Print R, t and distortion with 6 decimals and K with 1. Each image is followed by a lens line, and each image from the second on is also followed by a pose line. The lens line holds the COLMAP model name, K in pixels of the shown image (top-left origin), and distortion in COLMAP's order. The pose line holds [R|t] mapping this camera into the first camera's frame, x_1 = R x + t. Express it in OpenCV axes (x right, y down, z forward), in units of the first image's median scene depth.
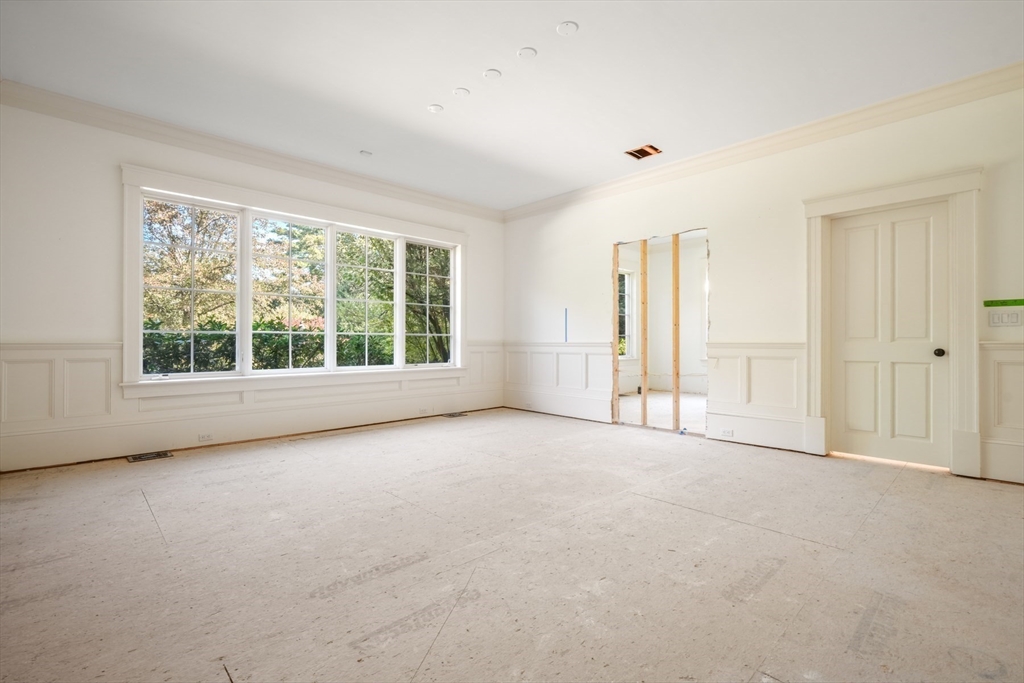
lens RADIAL K [[455.6, 0, 488.3], [0, 455.6, 342.4], [0, 0, 1]] dist [-0.004716, 0.000098]
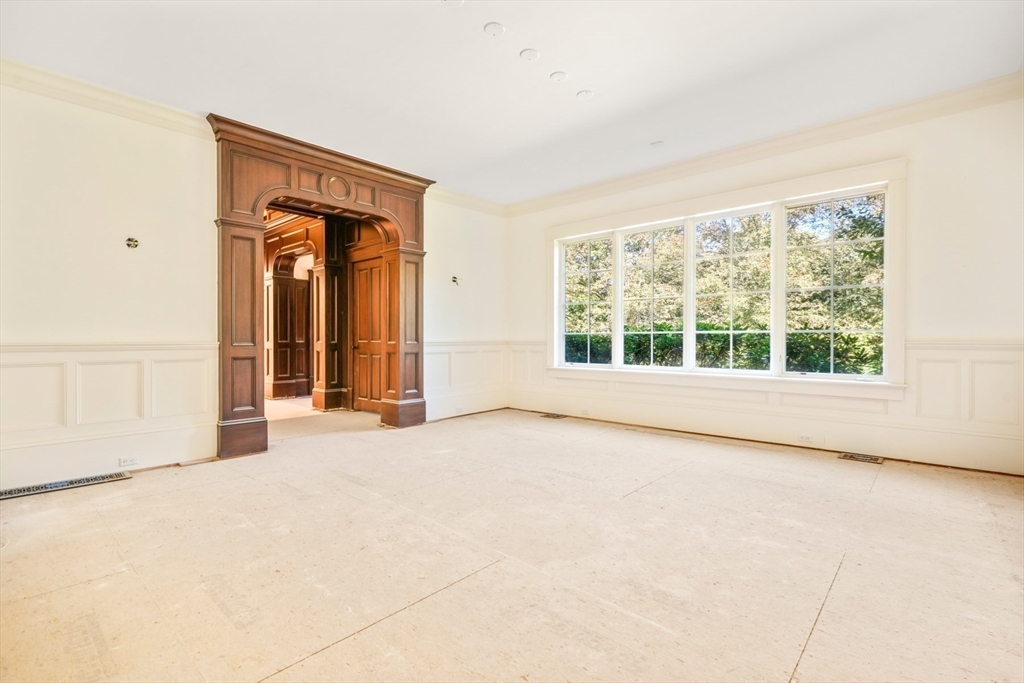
lens RADIAL K [[455.6, 0, 518.7], [0, 455.6, 340.1], [0, 0, 1]] dist [-0.004716, 0.000098]
pose [[0.130932, 0.003347, -0.991386, 0.939026], [-0.002735, 0.999992, 0.003015, -0.008273], [0.991388, 0.002317, 0.130940, 0.869168]]
